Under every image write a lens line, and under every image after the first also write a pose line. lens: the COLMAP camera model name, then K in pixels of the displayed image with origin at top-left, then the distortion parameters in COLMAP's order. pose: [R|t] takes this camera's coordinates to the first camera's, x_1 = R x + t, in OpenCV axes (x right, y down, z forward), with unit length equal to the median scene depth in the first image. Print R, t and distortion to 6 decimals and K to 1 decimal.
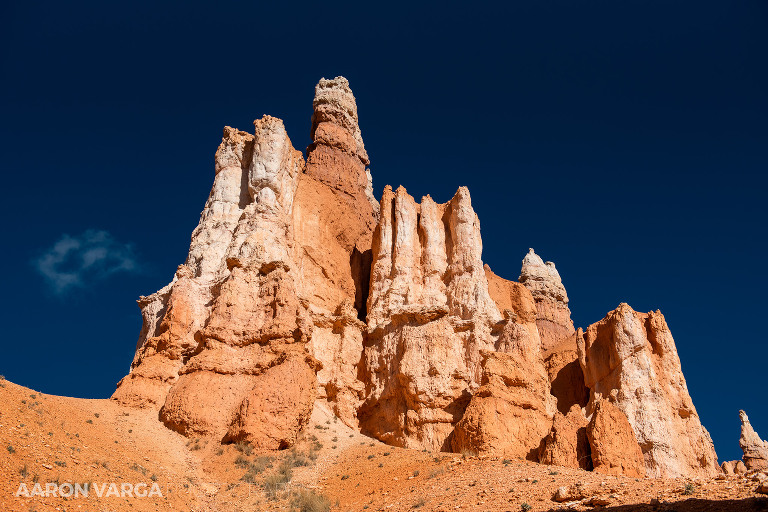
lens RADIAL K [[868.2, 0, 382.3], [0, 868.2, 255.3], [0, 0, 1]] dist [-0.013758, 0.000000]
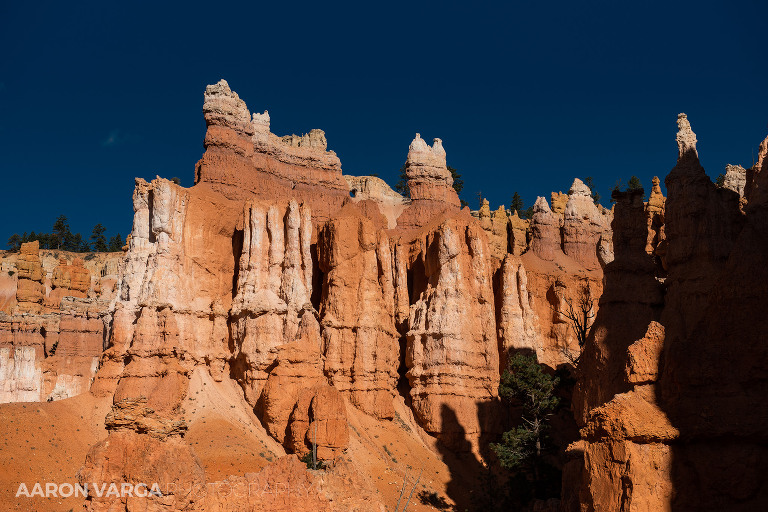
lens RADIAL K [[1197.4, 0, 384.8], [0, 1197.4, 256.0], [0, 0, 1]] dist [0.024210, 0.000000]
pose [[0.989509, -0.052952, -0.134417, 0.589264], [0.102196, 0.914193, 0.392183, -0.887439], [0.102117, -0.401806, 0.910013, -1.051540]]
